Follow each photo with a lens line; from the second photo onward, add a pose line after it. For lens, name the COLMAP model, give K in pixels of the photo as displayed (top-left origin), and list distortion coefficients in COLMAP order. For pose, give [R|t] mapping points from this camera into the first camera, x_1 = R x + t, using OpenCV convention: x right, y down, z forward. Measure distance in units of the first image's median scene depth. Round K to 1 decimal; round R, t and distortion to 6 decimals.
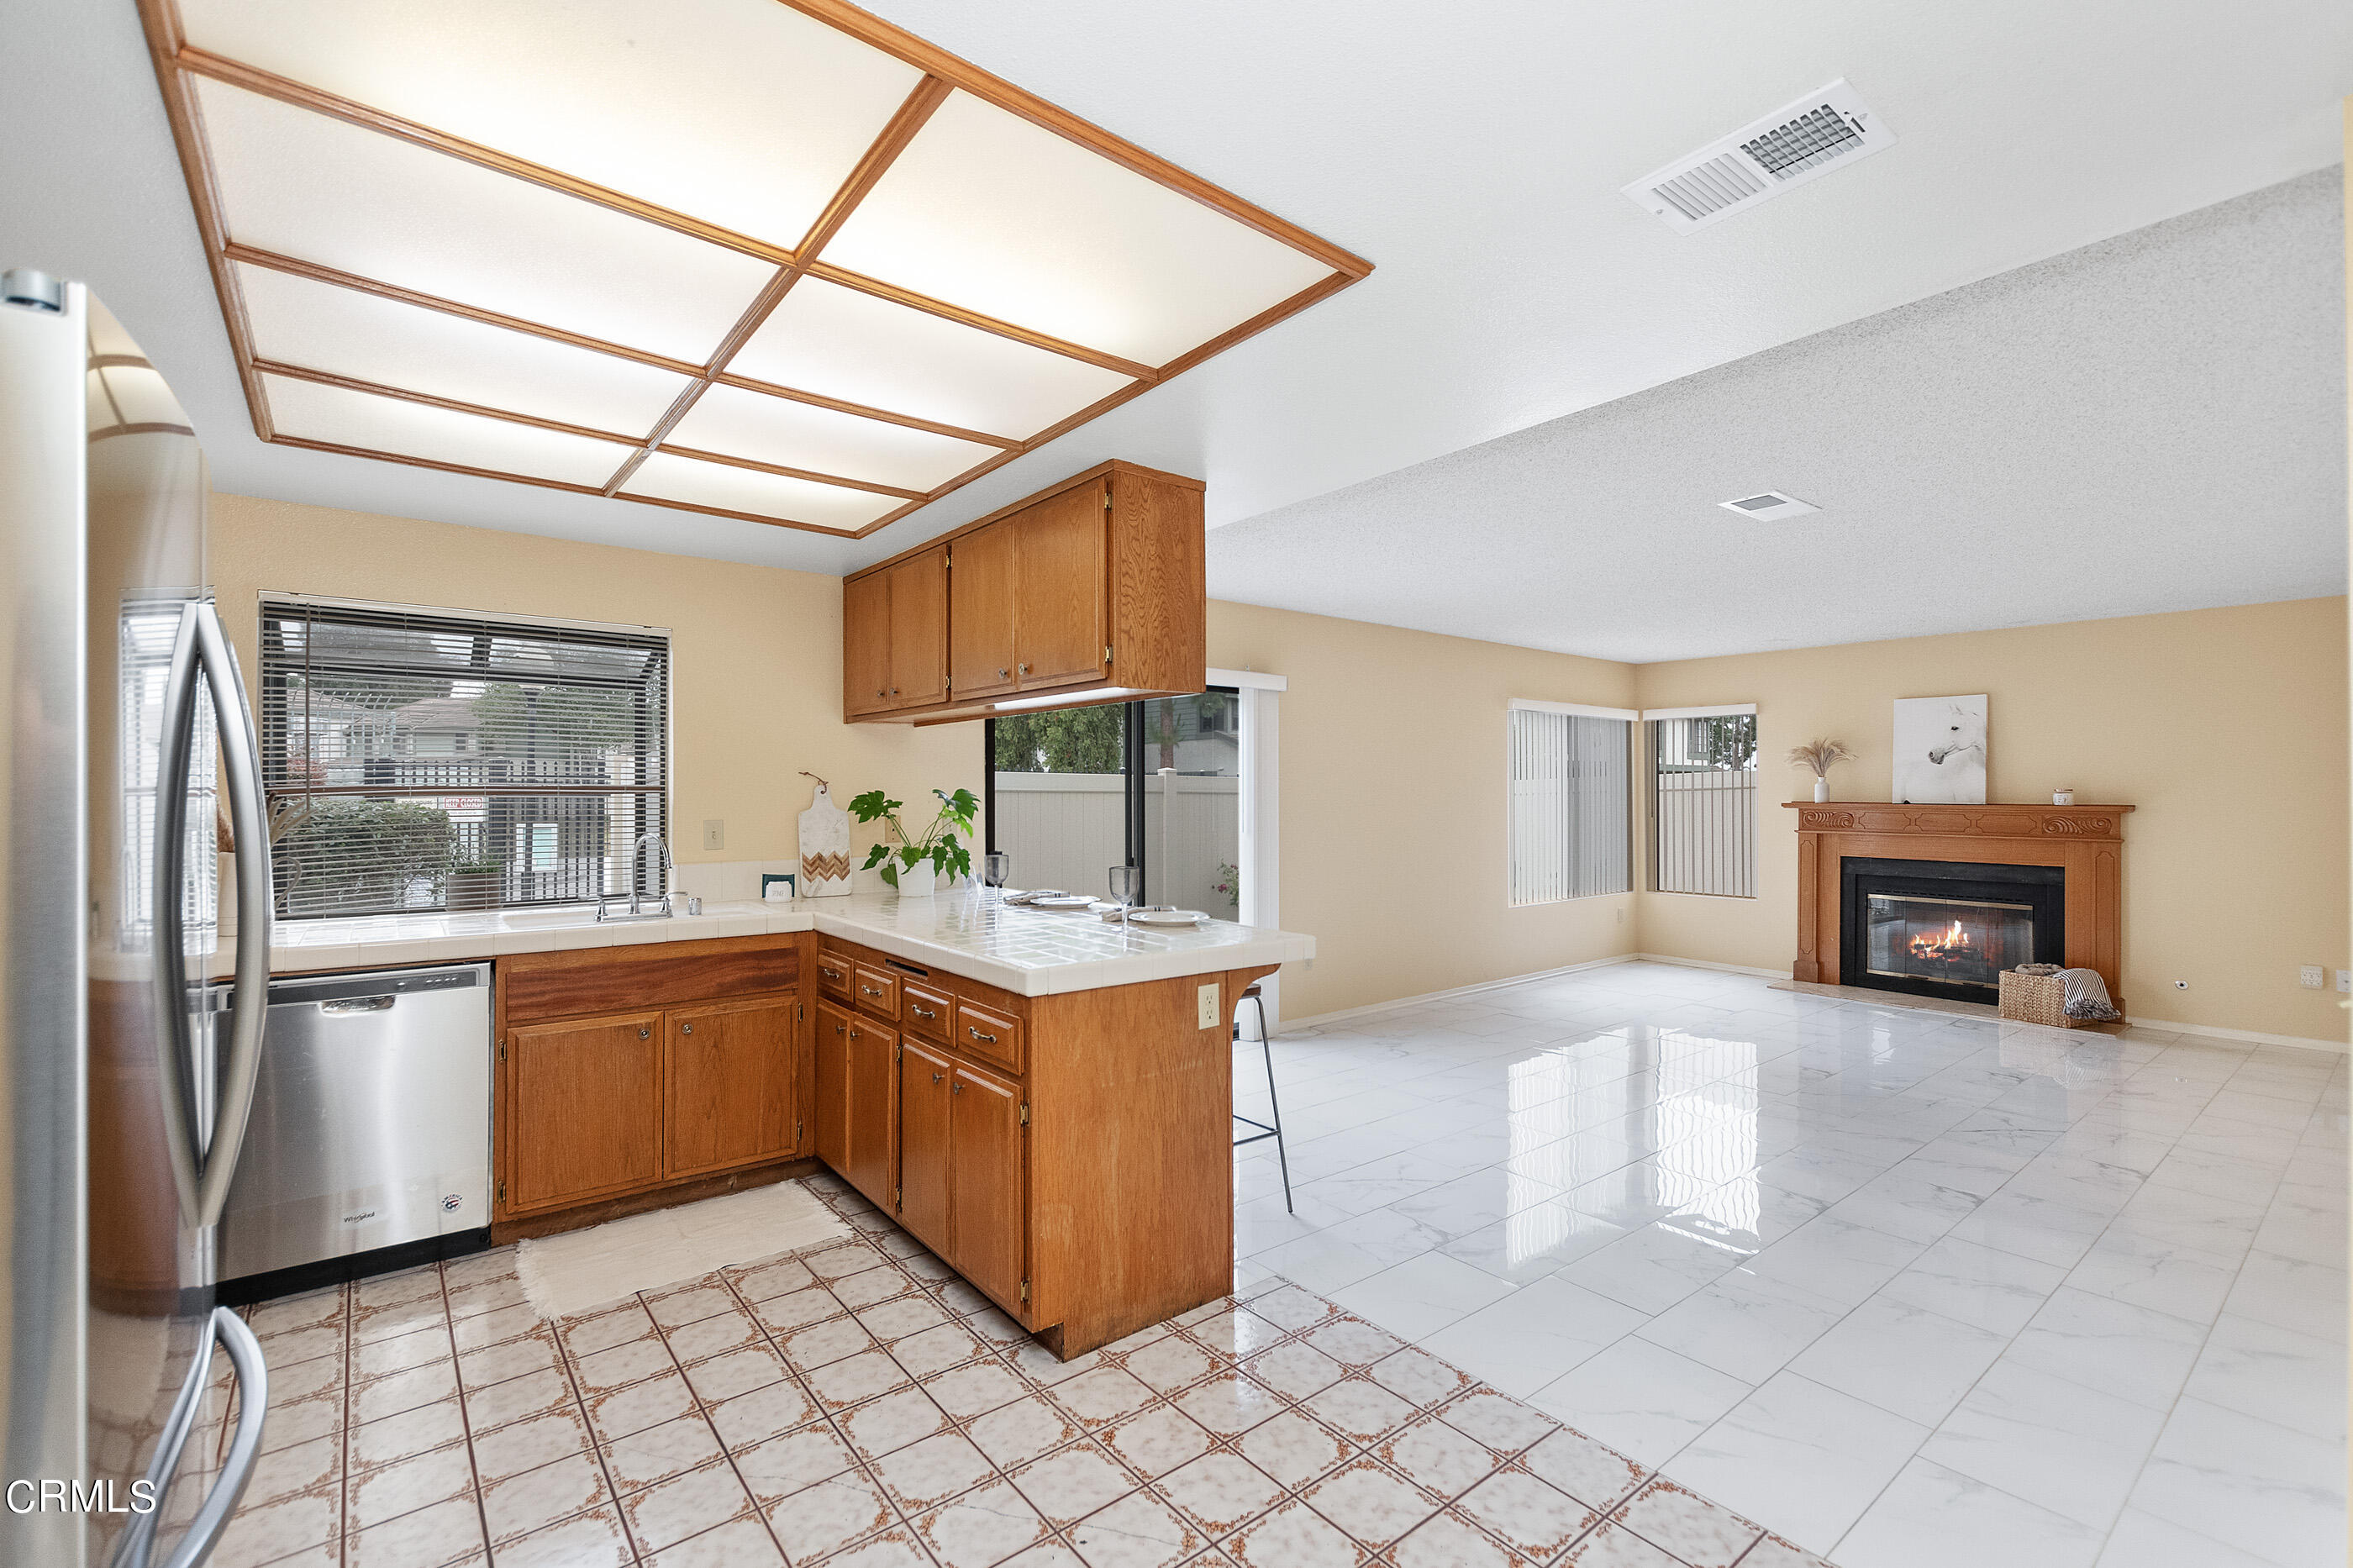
lens RADIAL K [[1027.2, 0, 1181.9], [0, 1027.2, 793.6], [0, 0, 1]] dist [0.006880, -0.003308]
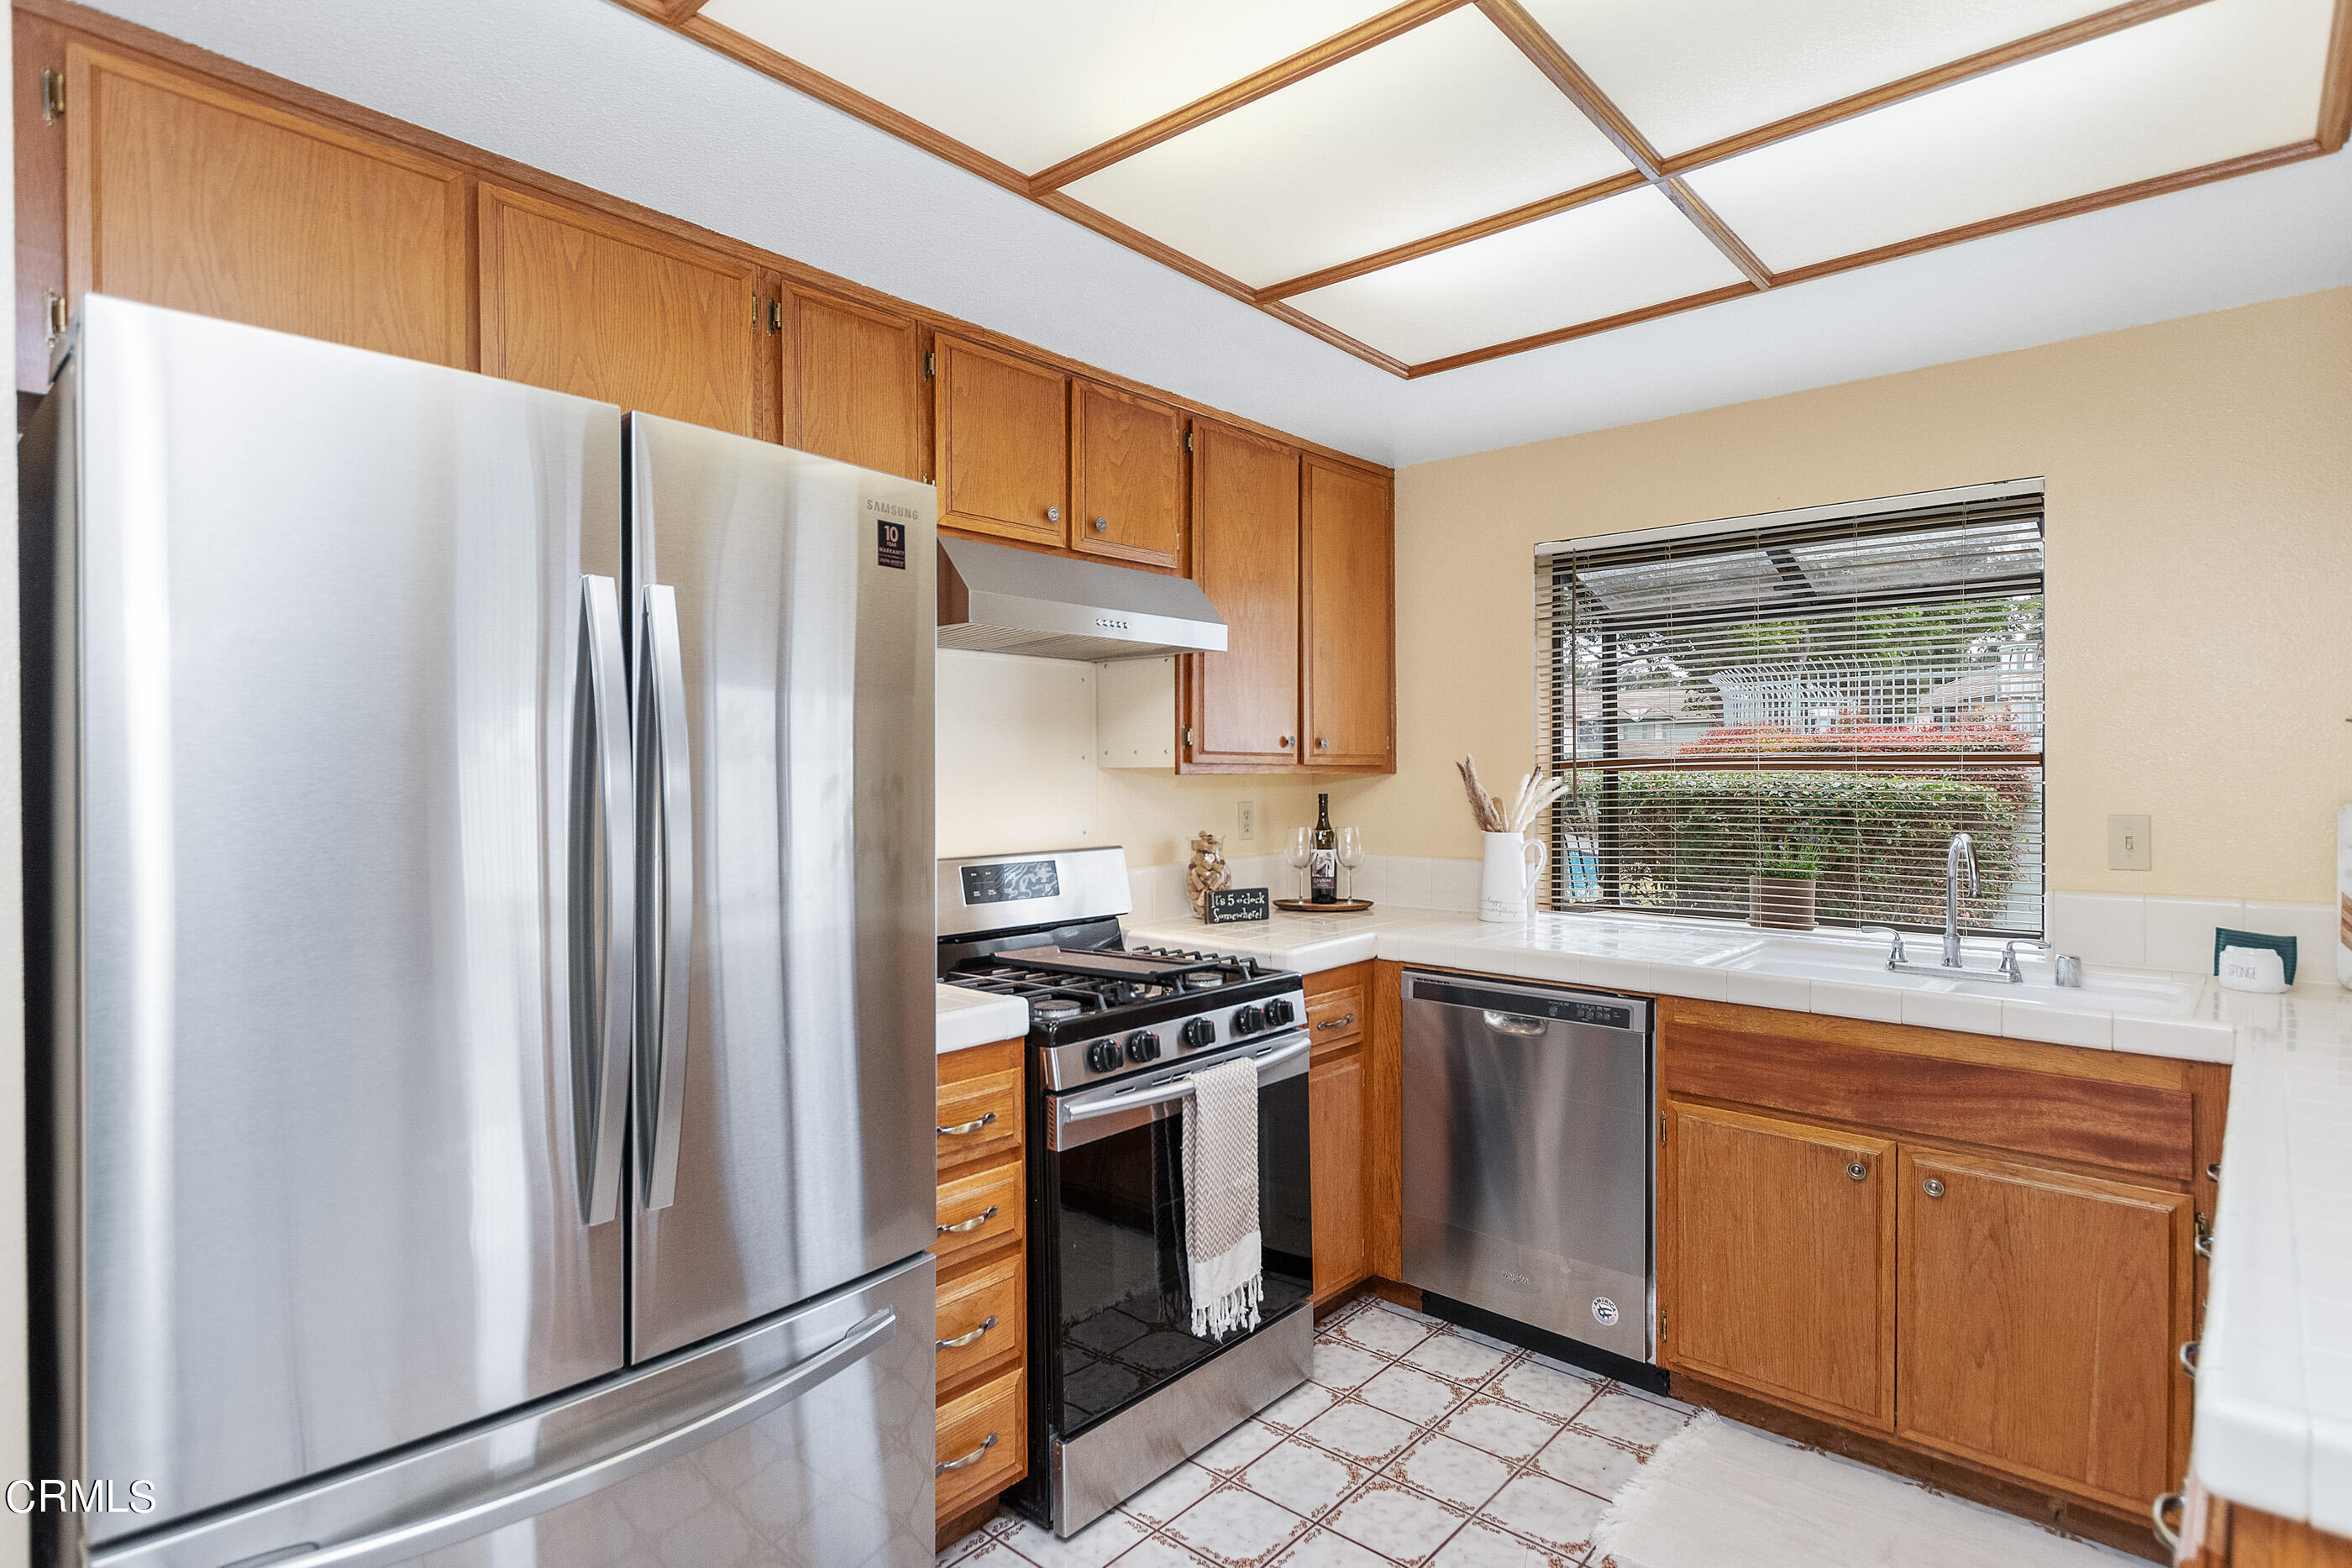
lens RADIAL K [[1194.6, 0, 1182.3], [0, 1194.6, 778.9], [0, 0, 1]] dist [-0.002934, 0.001095]
pose [[0.171971, 0.007167, -0.985076, 0.070803], [0.004361, 0.999958, 0.008037, -0.000097], [0.985092, -0.005678, 0.171933, 0.401608]]
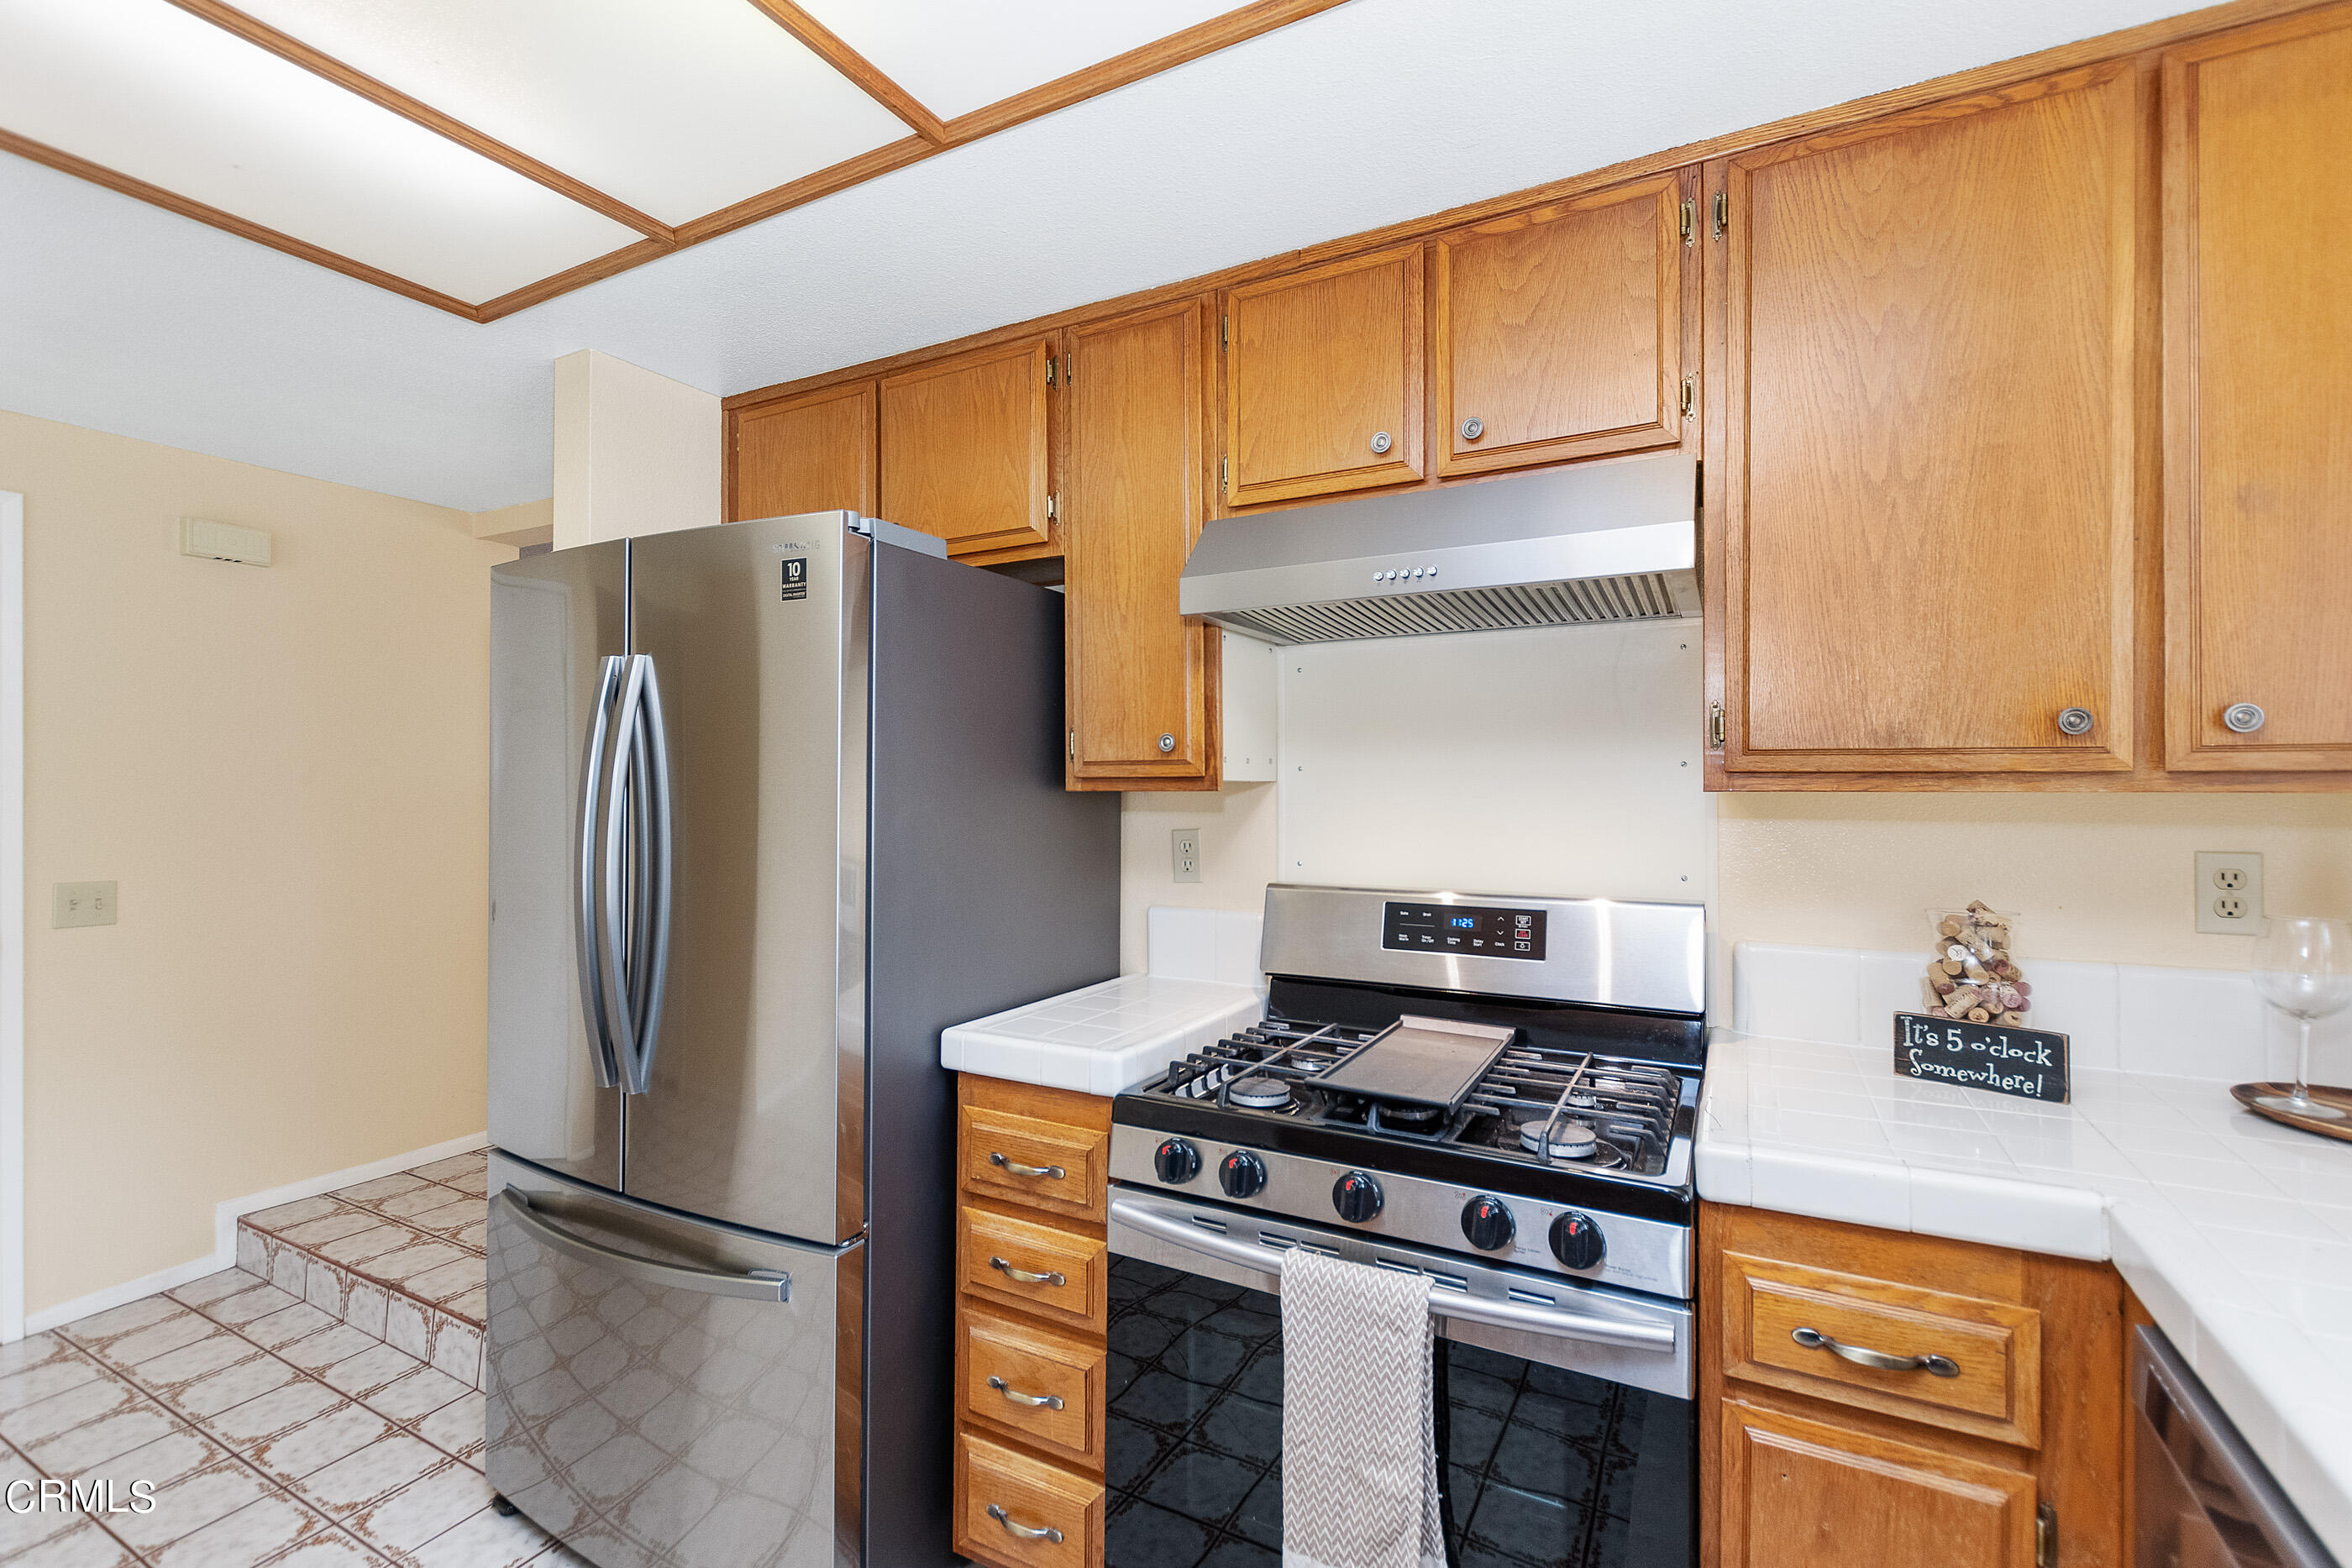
lens RADIAL K [[1026.8, 0, 1178.0], [0, 1026.8, 782.1], [0, 0, 1]] dist [0.006880, -0.003308]
pose [[-0.919867, 0.000276, -0.392231, -0.328832], [0.002705, 0.999980, -0.005641, 0.001518], [0.392222, -0.006250, -0.919849, 0.784321]]
